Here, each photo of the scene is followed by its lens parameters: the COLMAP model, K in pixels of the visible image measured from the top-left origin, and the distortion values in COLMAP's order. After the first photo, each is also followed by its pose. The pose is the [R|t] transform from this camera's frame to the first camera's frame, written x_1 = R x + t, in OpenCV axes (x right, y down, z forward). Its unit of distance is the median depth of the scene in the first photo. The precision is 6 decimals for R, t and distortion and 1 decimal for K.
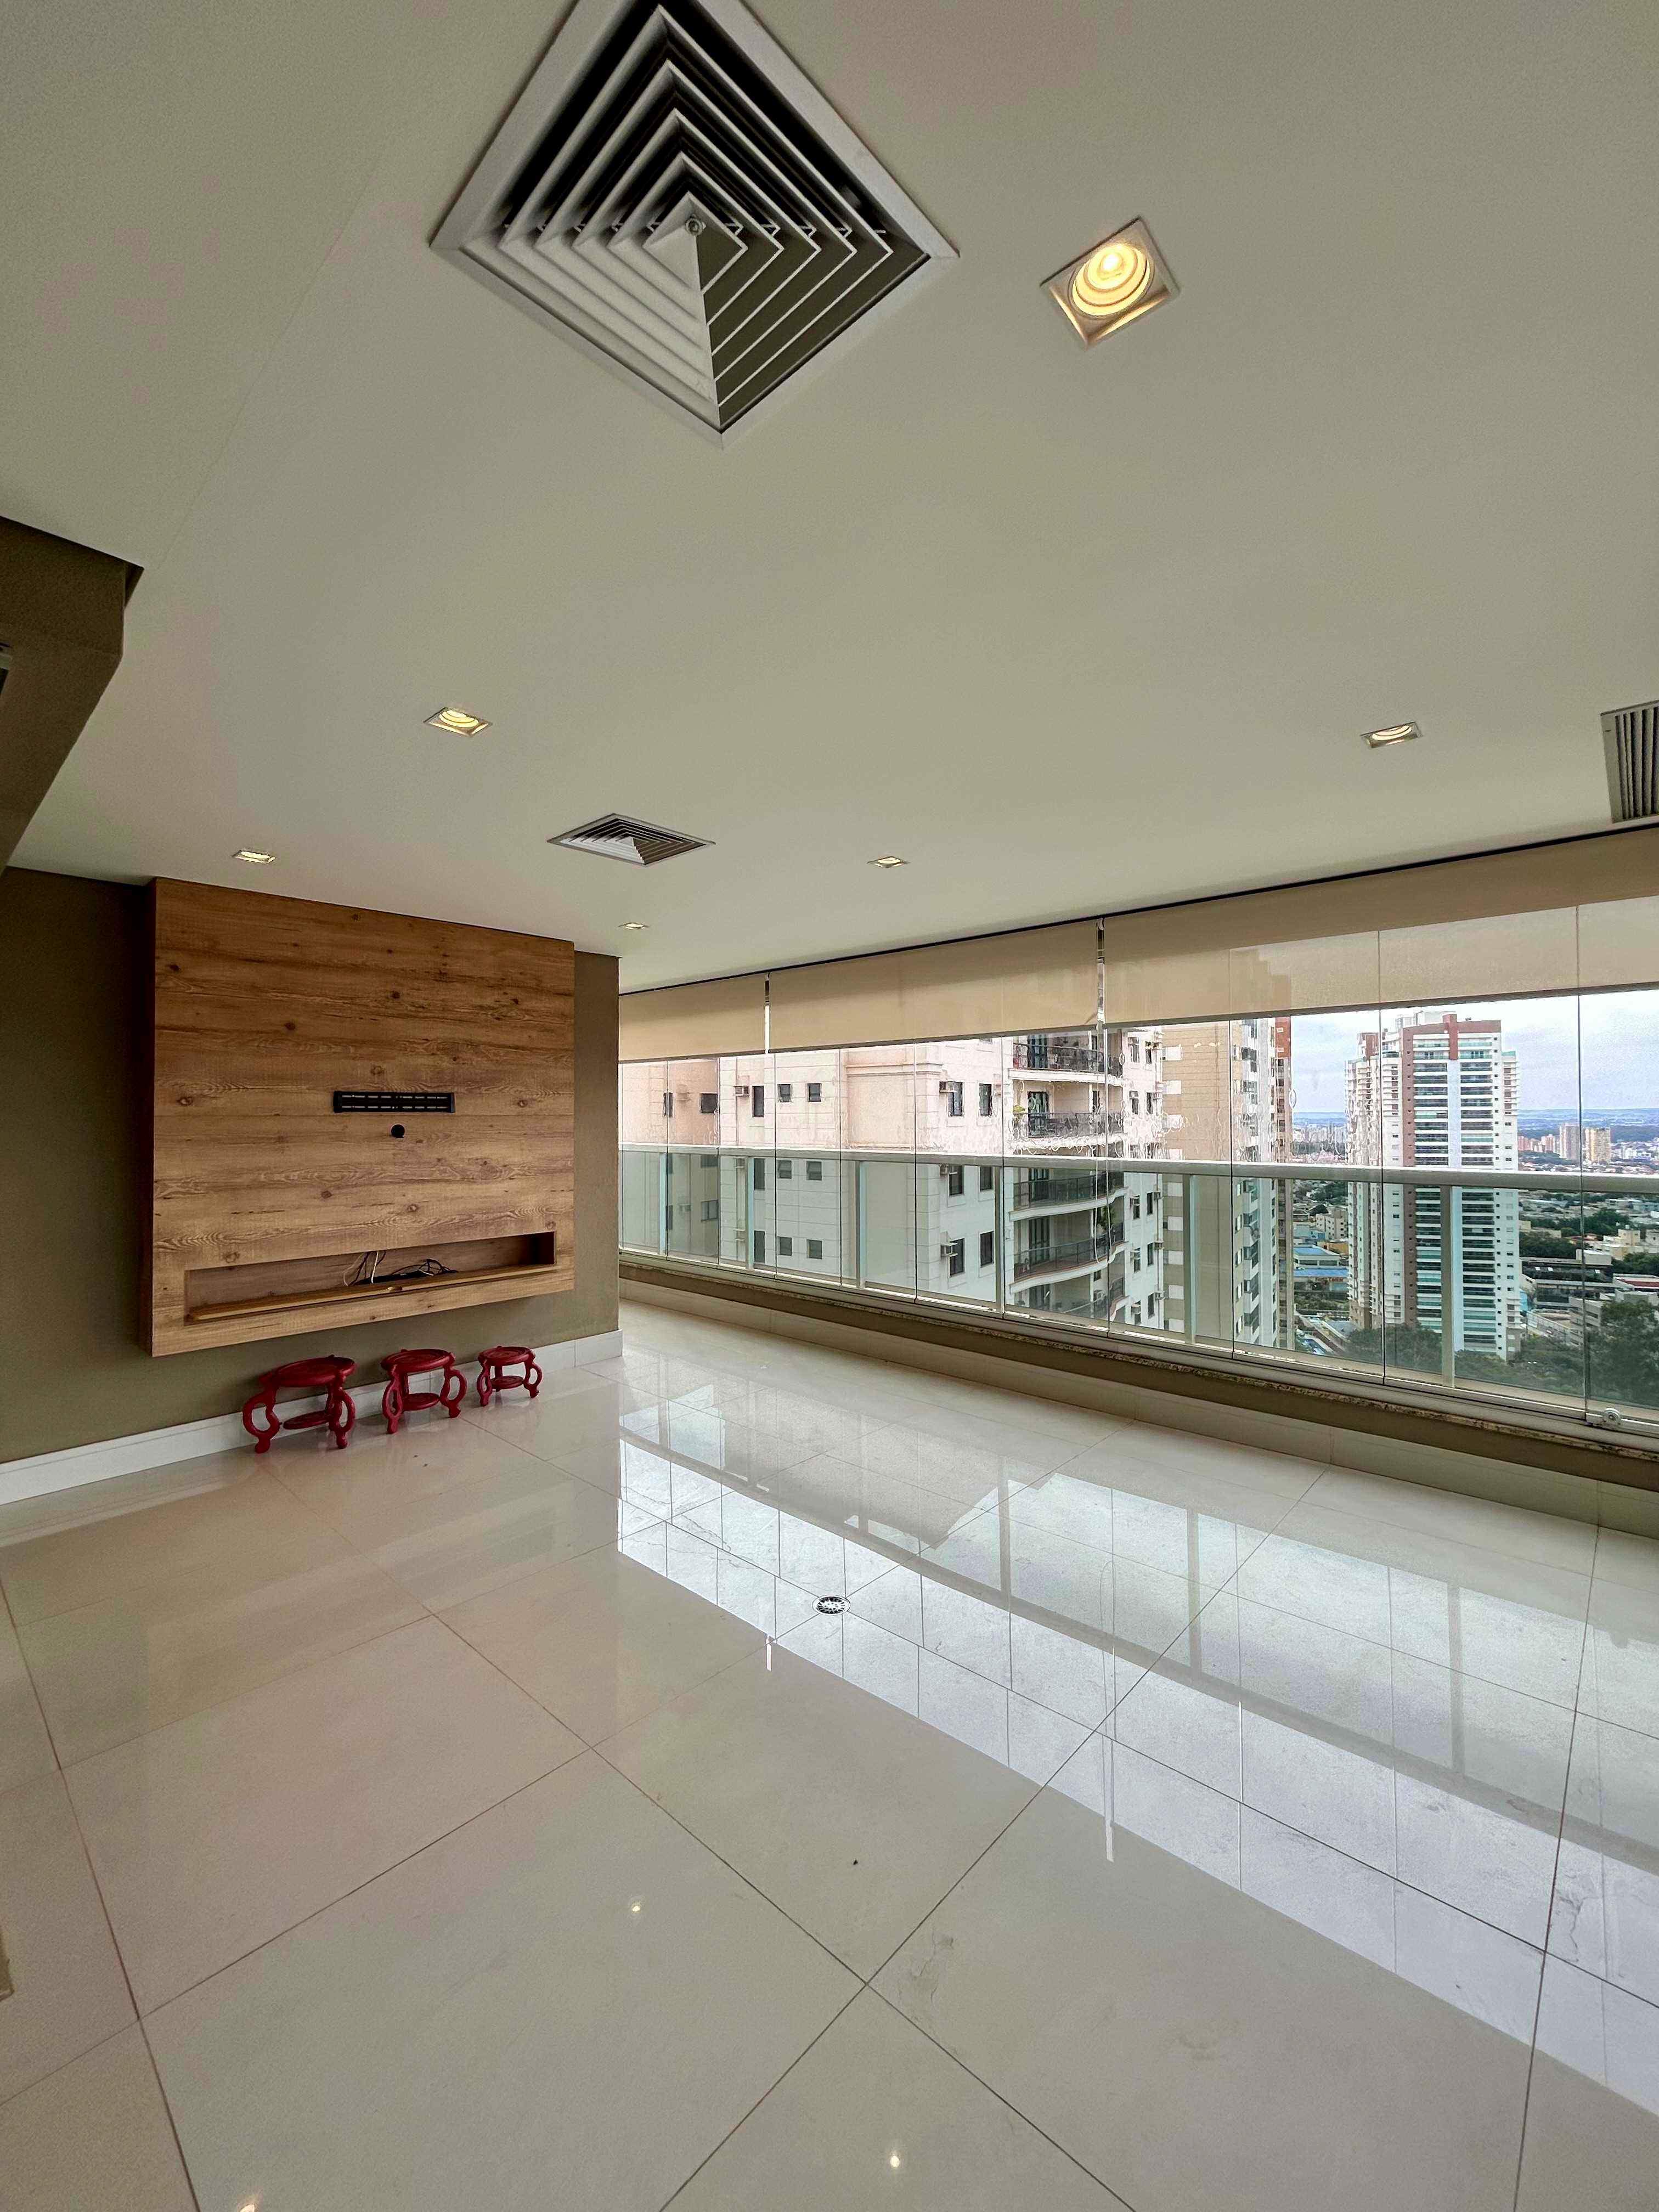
lens RADIAL K [[882.2, 0, 829.5], [0, 882.2, 1106.0], [0, 0, 1]] dist [-0.013857, -0.000001]
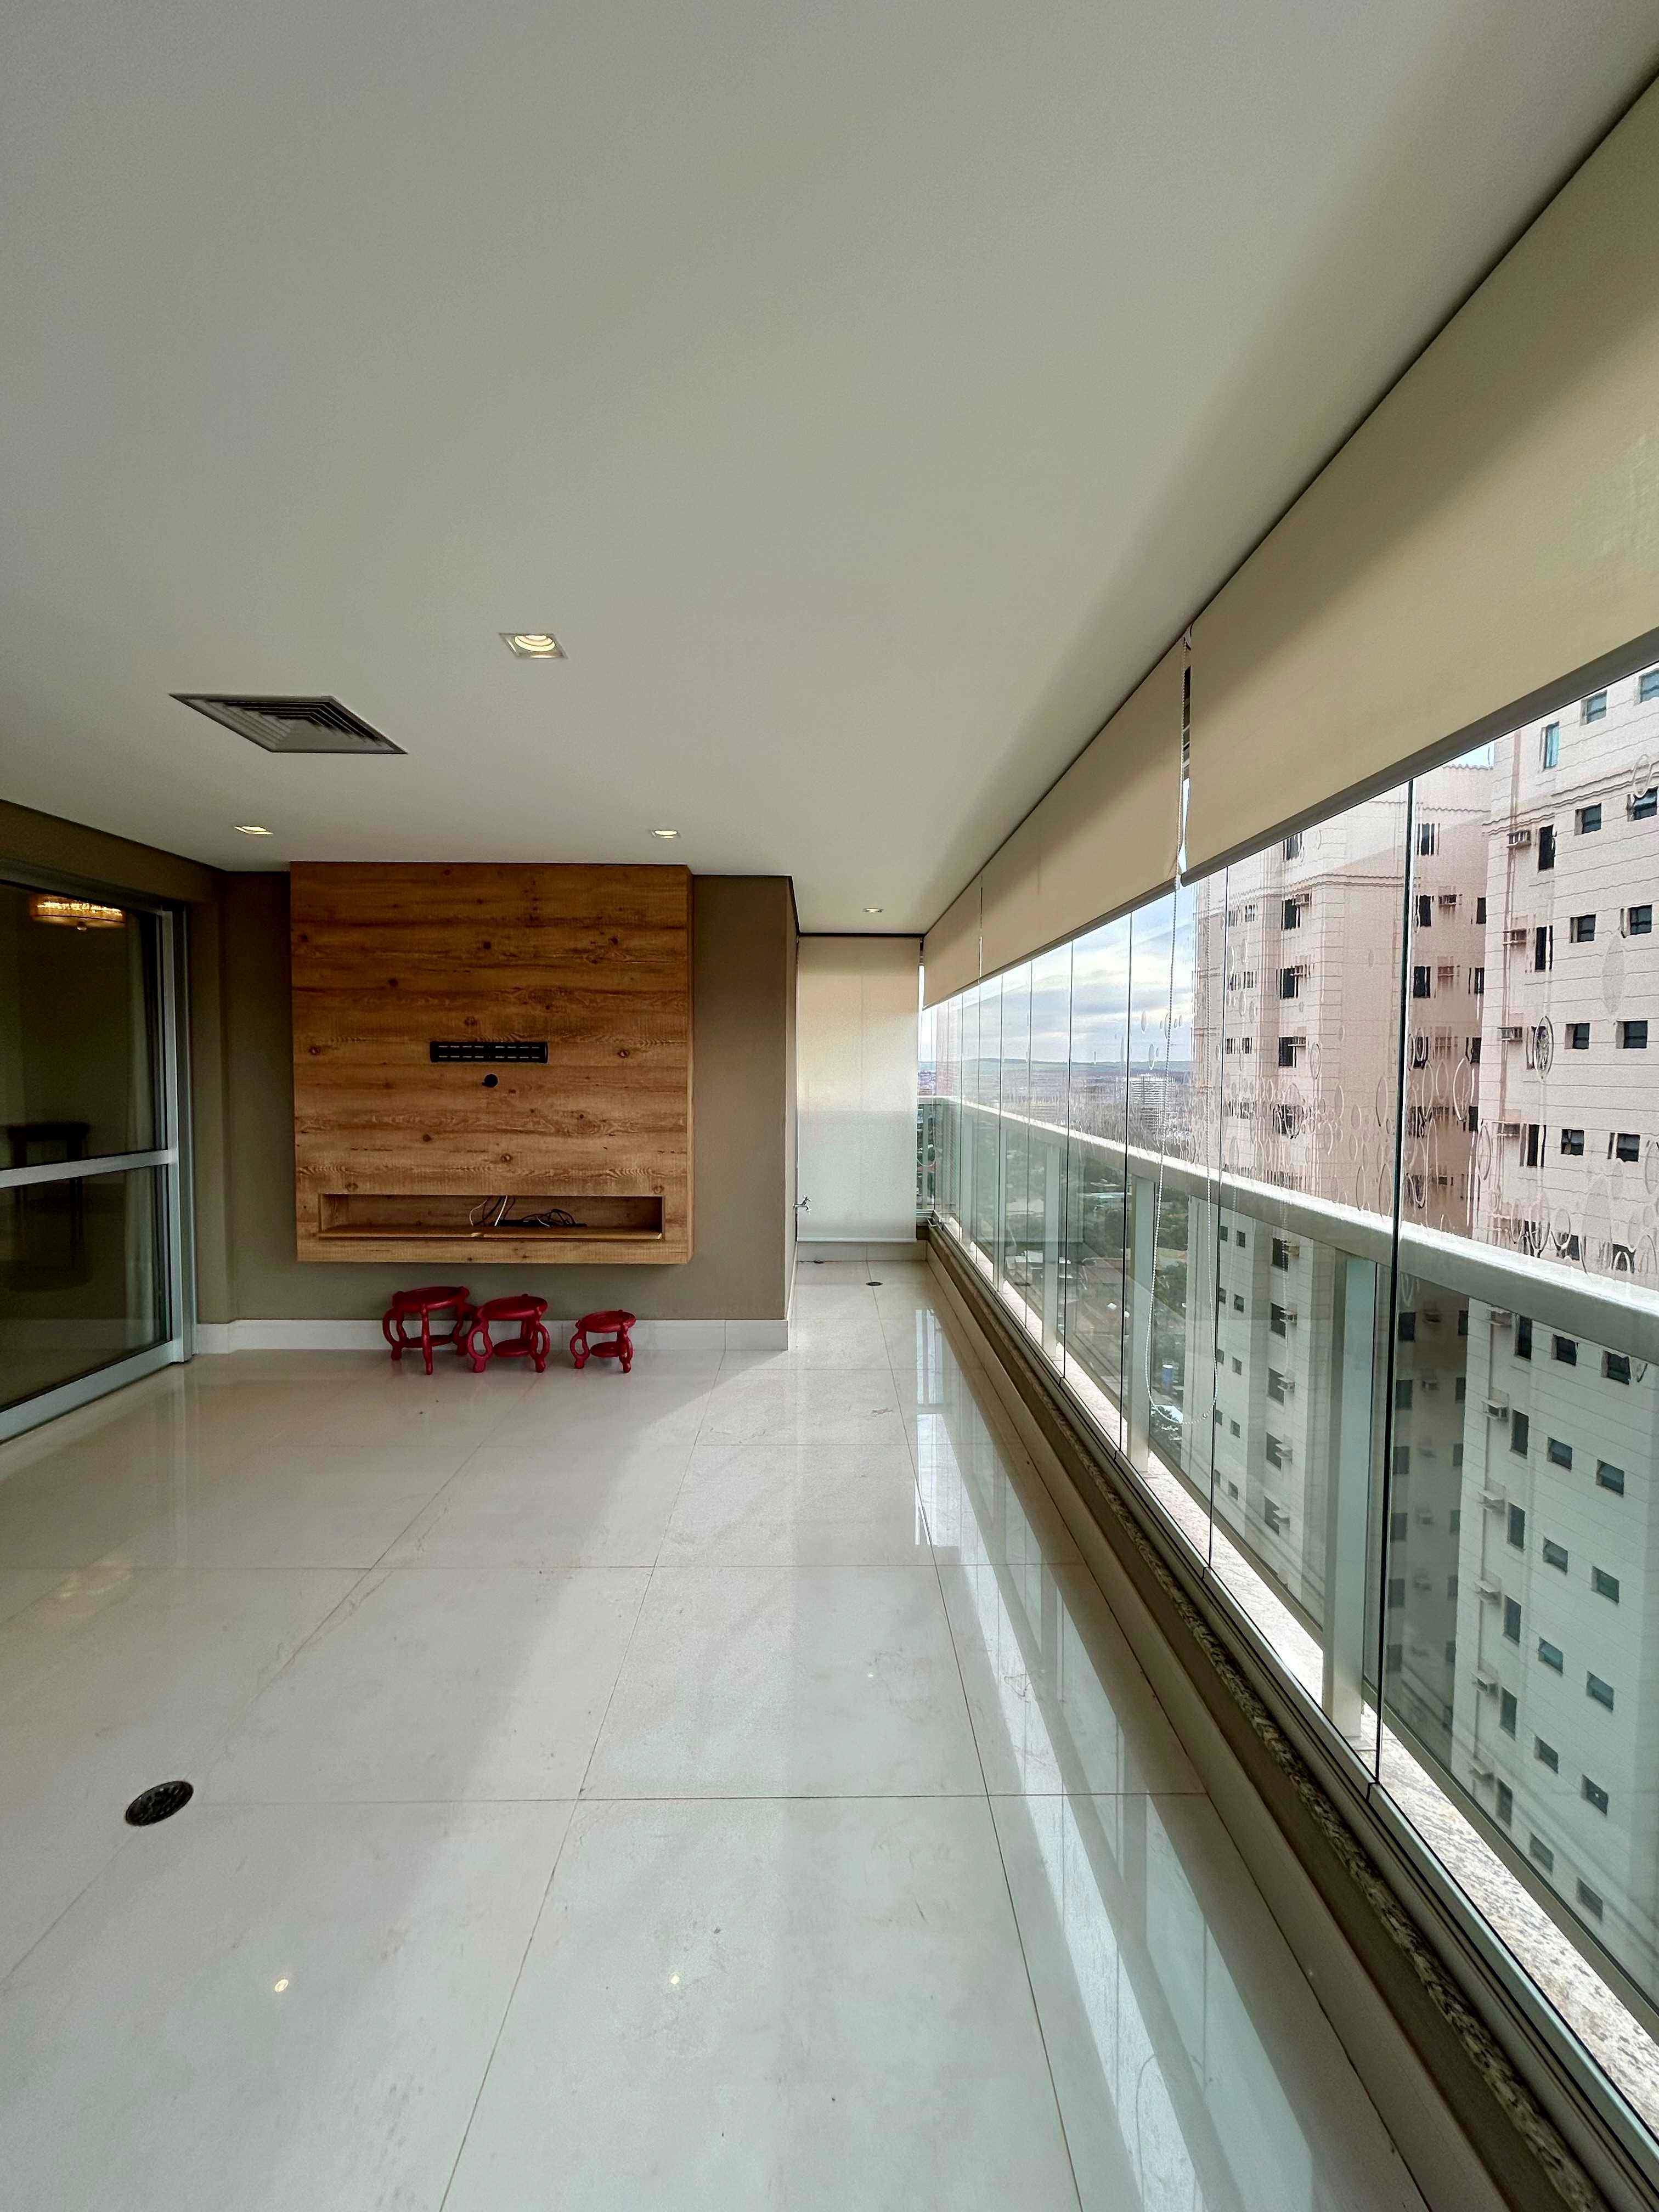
lens RADIAL K [[893.0, 0, 824.7], [0, 893.0, 1109.2], [0, 0, 1]] dist [0.006352, 0.000323]
pose [[0.685672, 0.041637, -0.726719, 0.523034], [-0.002496, 0.998491, 0.054854, 0.004004], [0.727907, -0.035798, 0.684741, 0.574948]]
